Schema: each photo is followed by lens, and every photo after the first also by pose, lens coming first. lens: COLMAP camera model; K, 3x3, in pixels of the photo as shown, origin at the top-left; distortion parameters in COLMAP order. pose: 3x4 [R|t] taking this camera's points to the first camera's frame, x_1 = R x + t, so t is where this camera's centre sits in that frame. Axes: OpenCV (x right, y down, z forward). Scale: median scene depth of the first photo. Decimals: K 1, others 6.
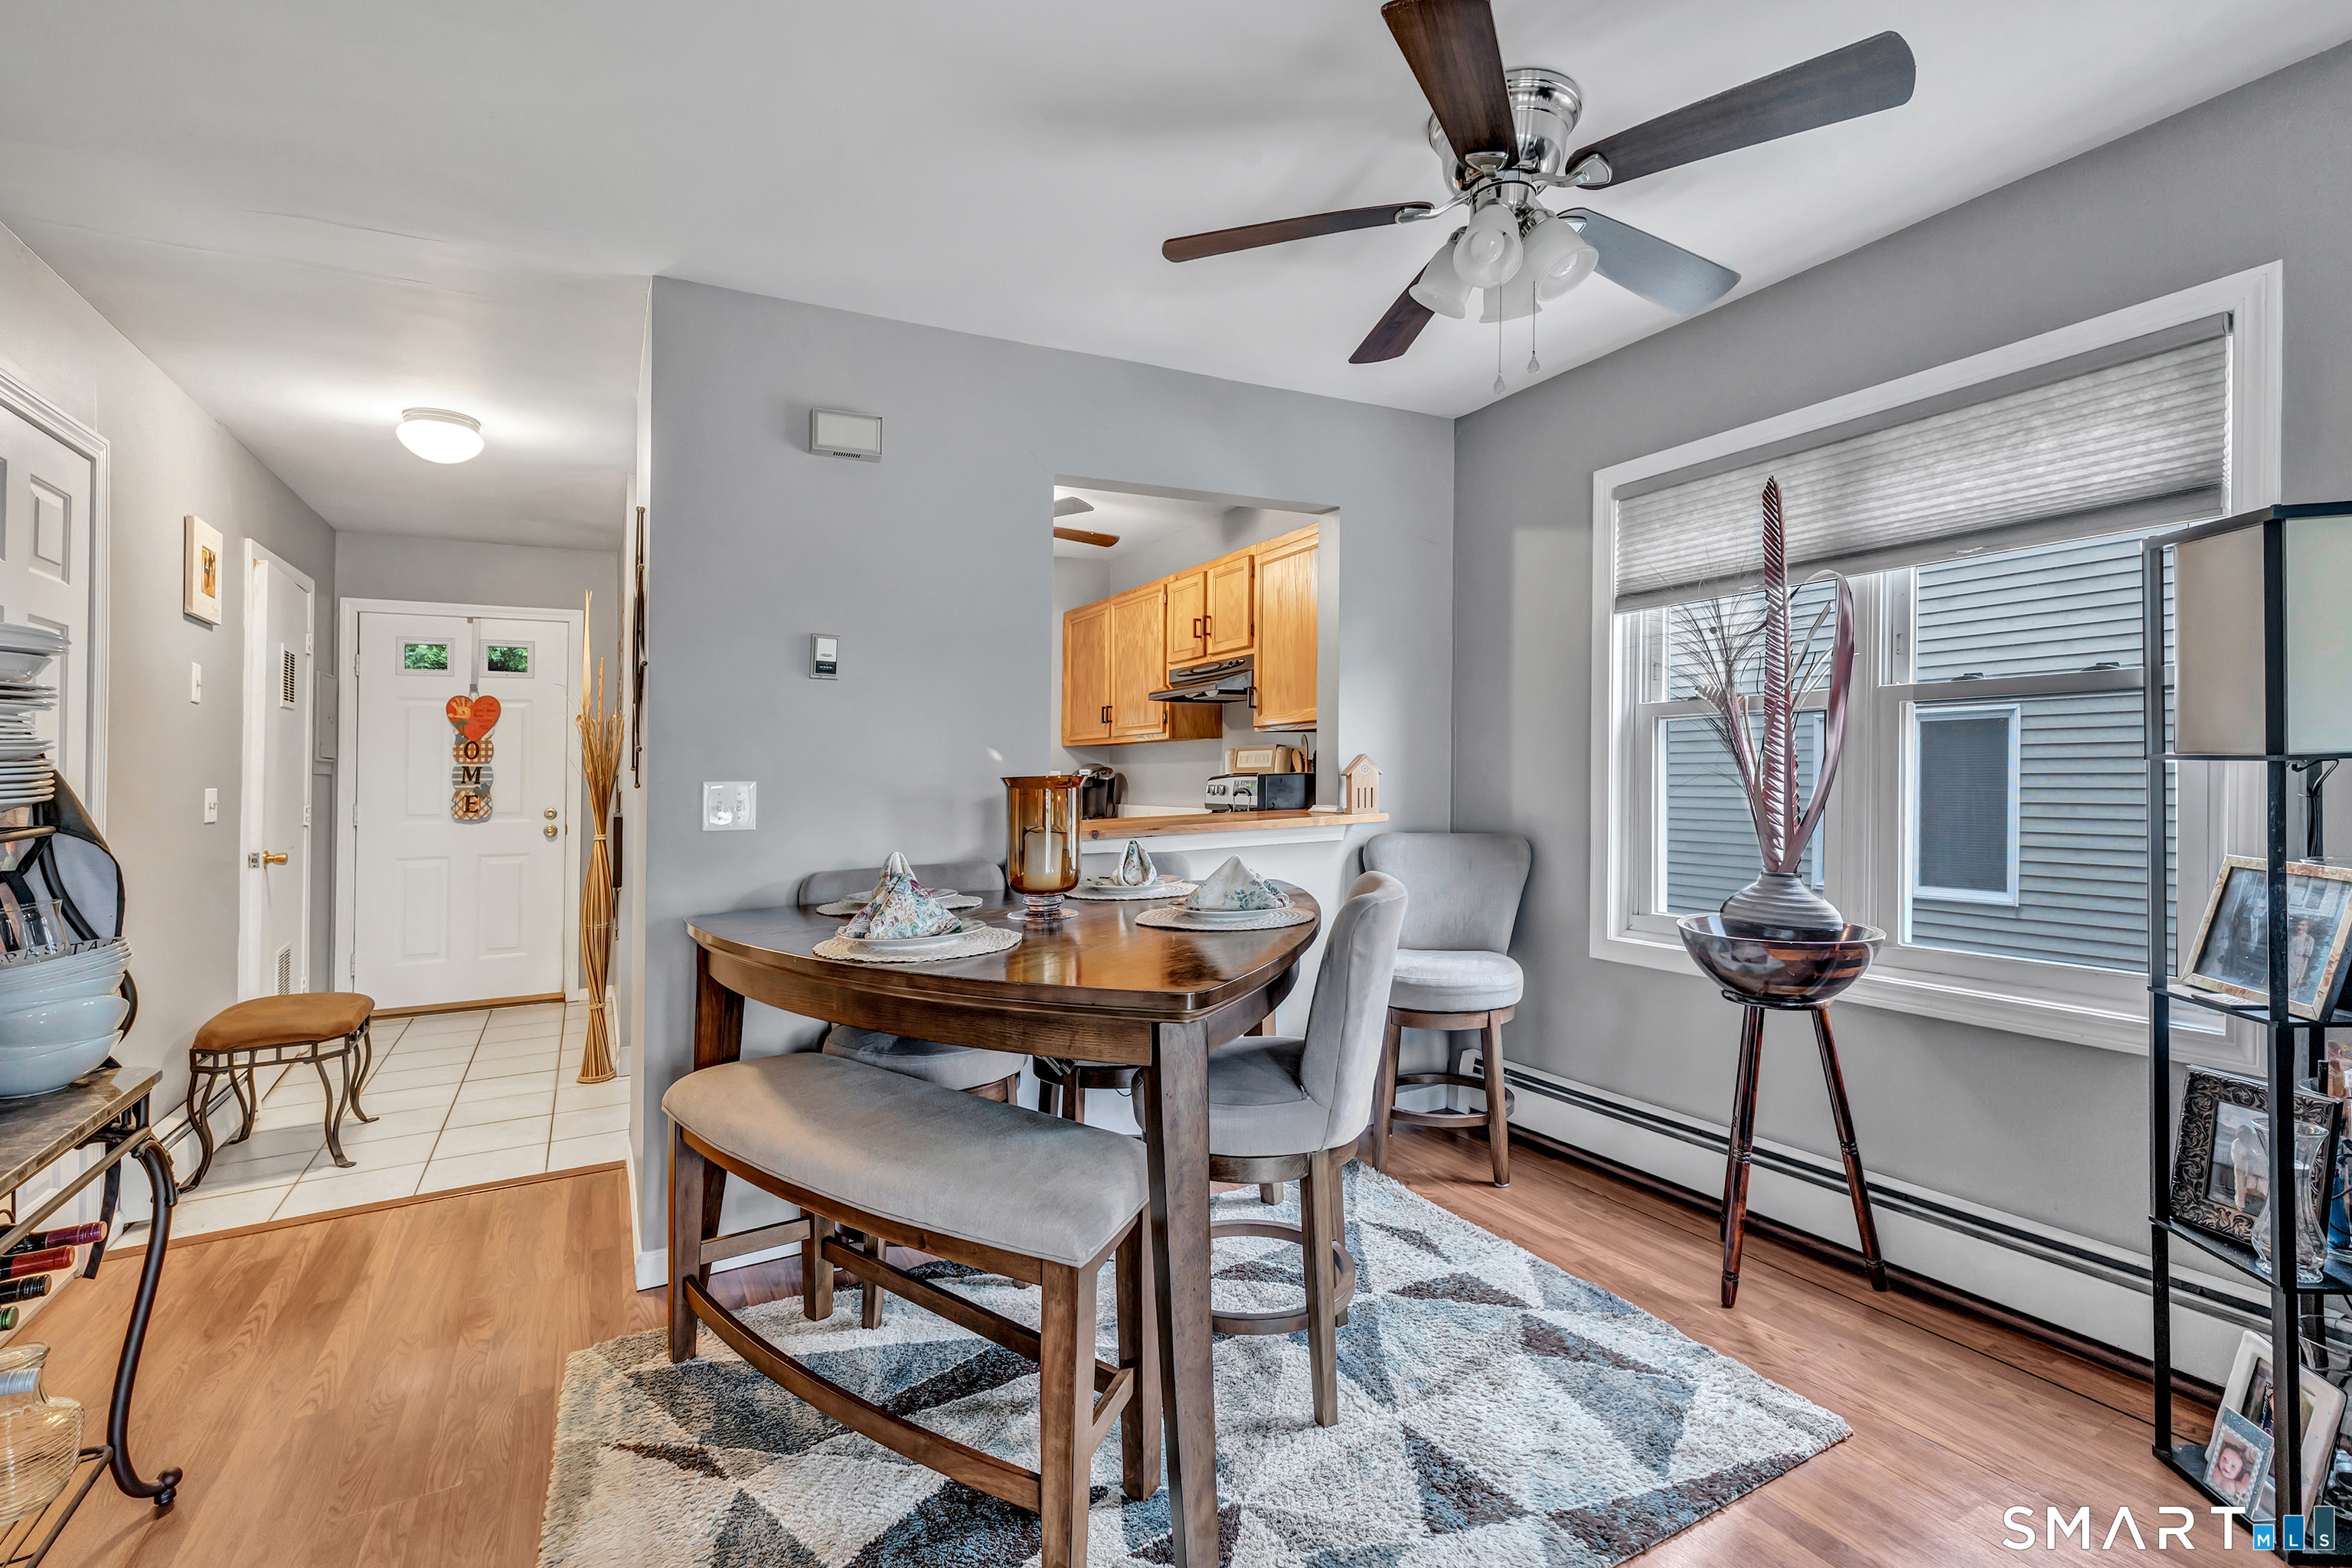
lens RADIAL K [[1078.0, 0, 1182.8], [0, 1078.0, 722.7], [0, 0, 1]] dist [0.001651, 0.001213]
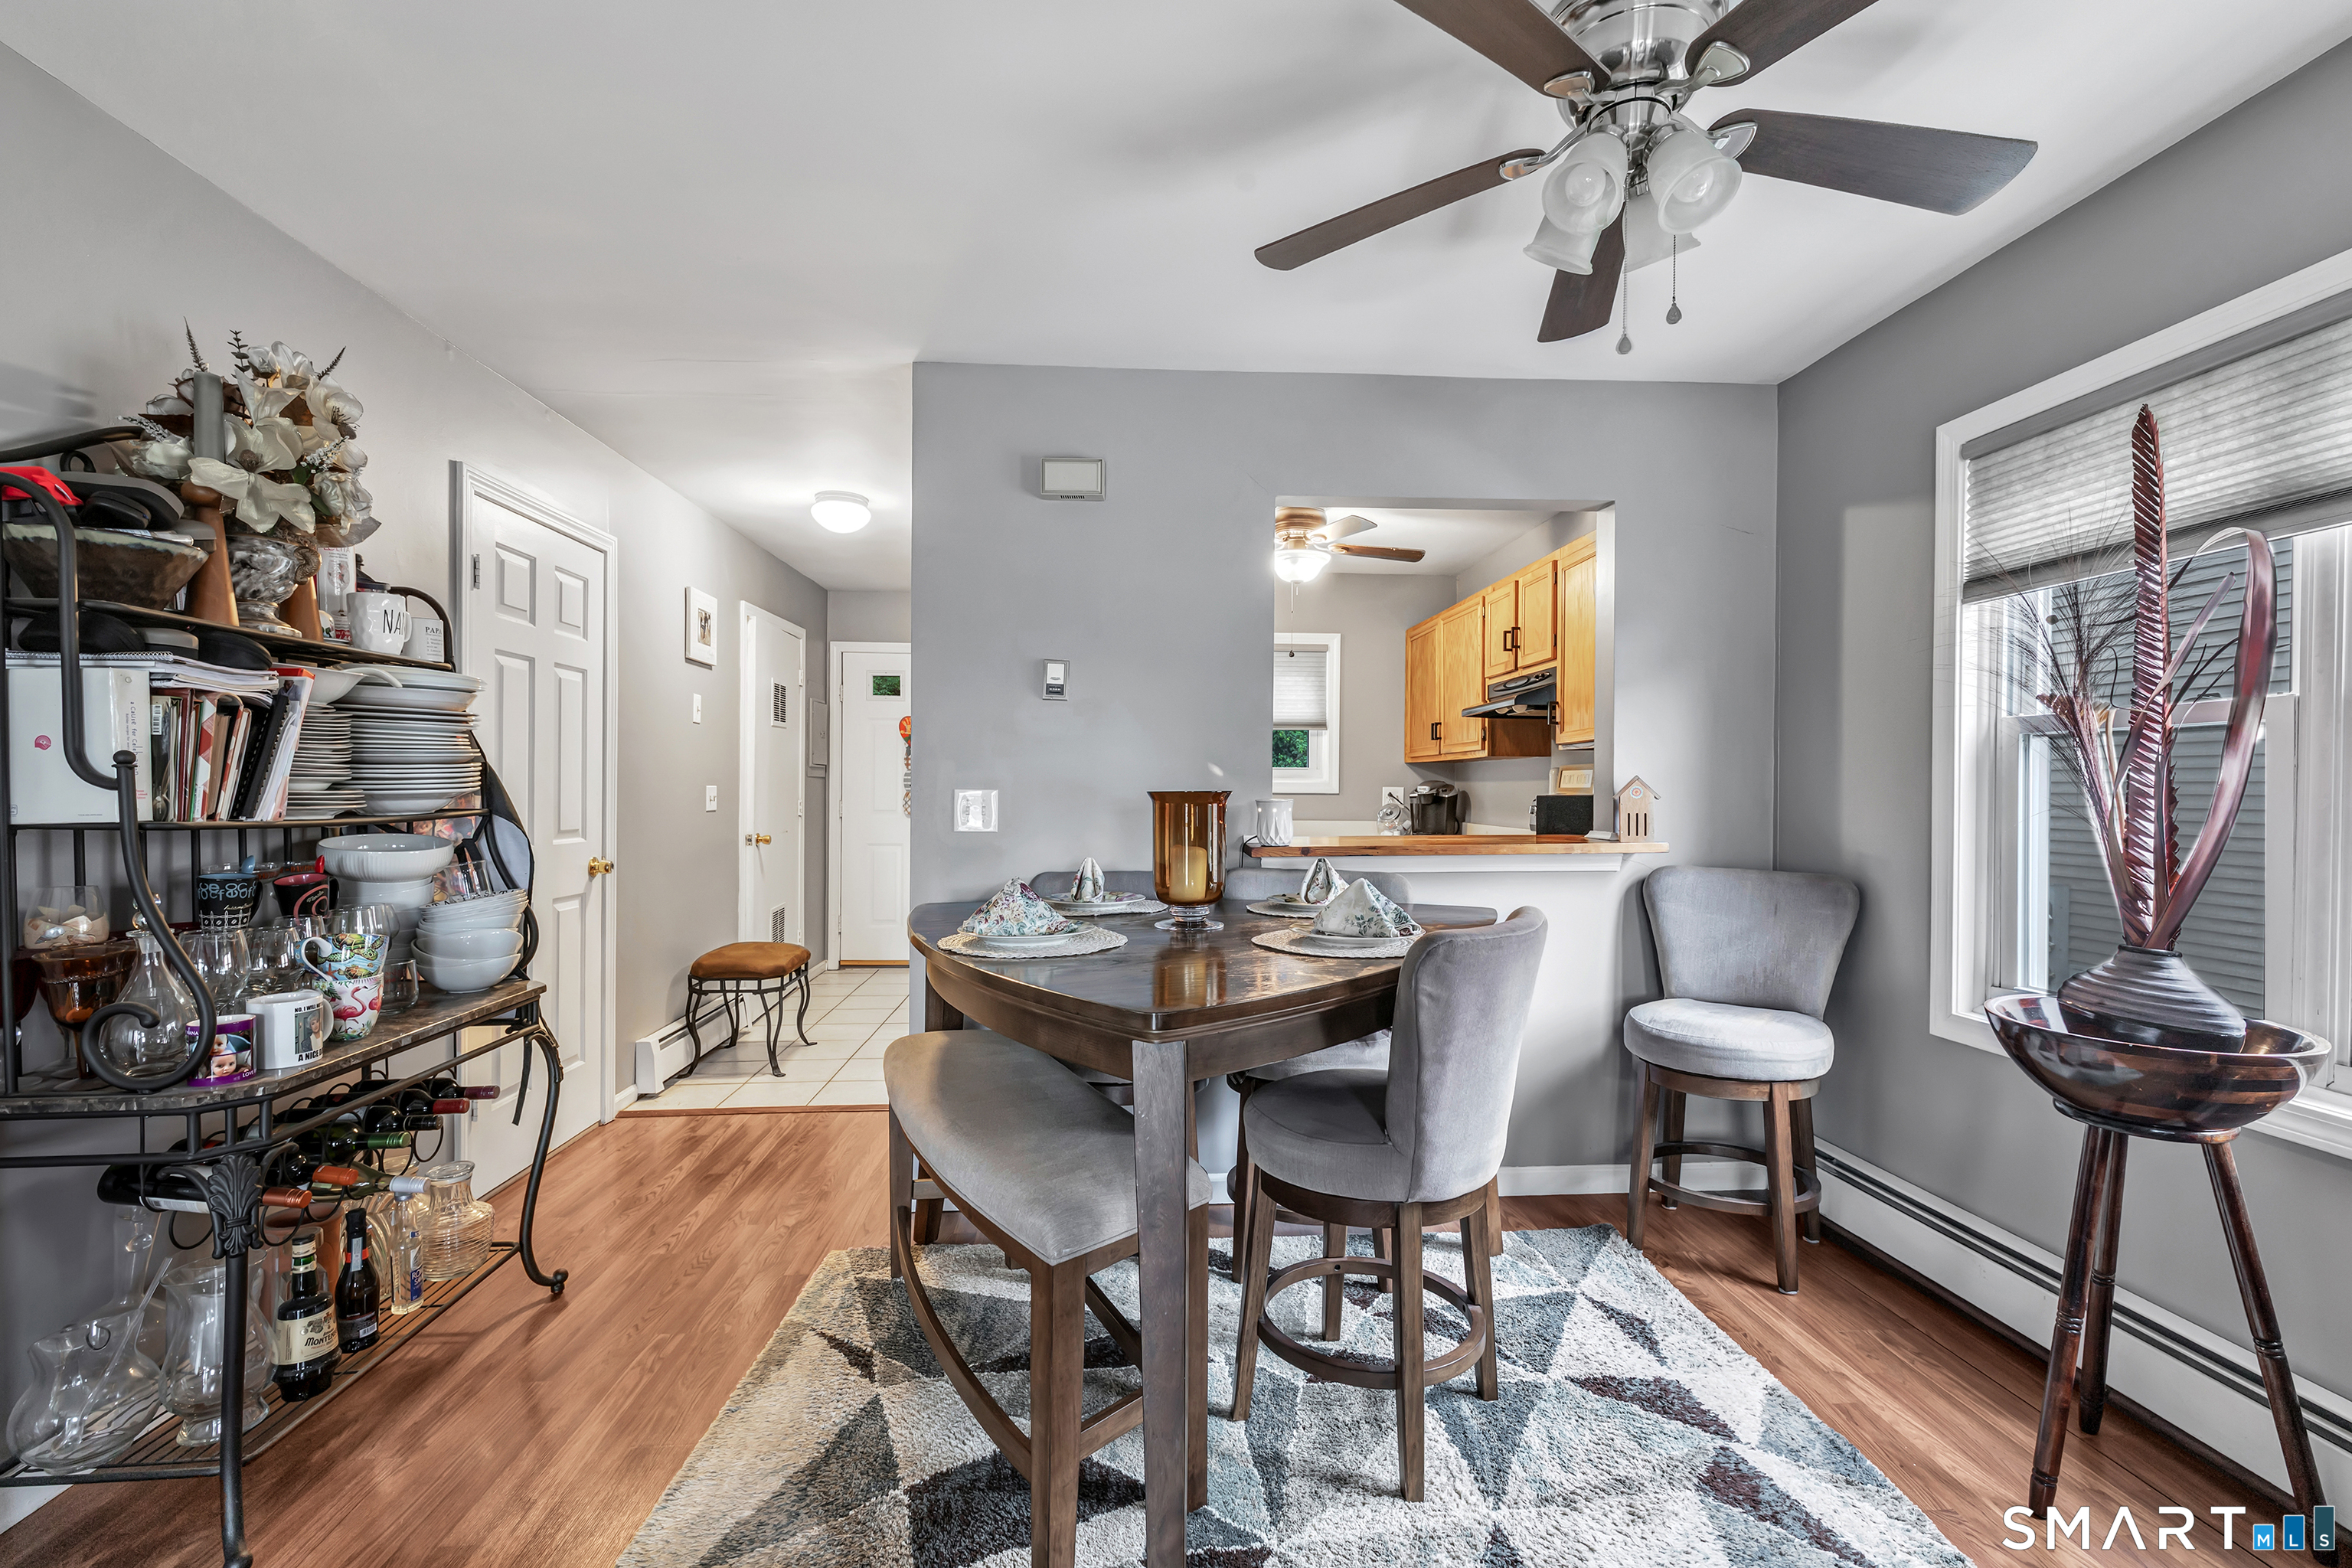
lens RADIAL K [[1032.0, 0, 1174.0], [0, 1032.0, 743.1], [0, 0, 1]] dist [0.001747, 0.000814]
pose [[0.906993, 0.004514, -0.421122, 0.234530], [-0.002627, 0.999984, 0.005060, -0.001547], [0.421138, -0.003483, 0.906990, 0.082328]]
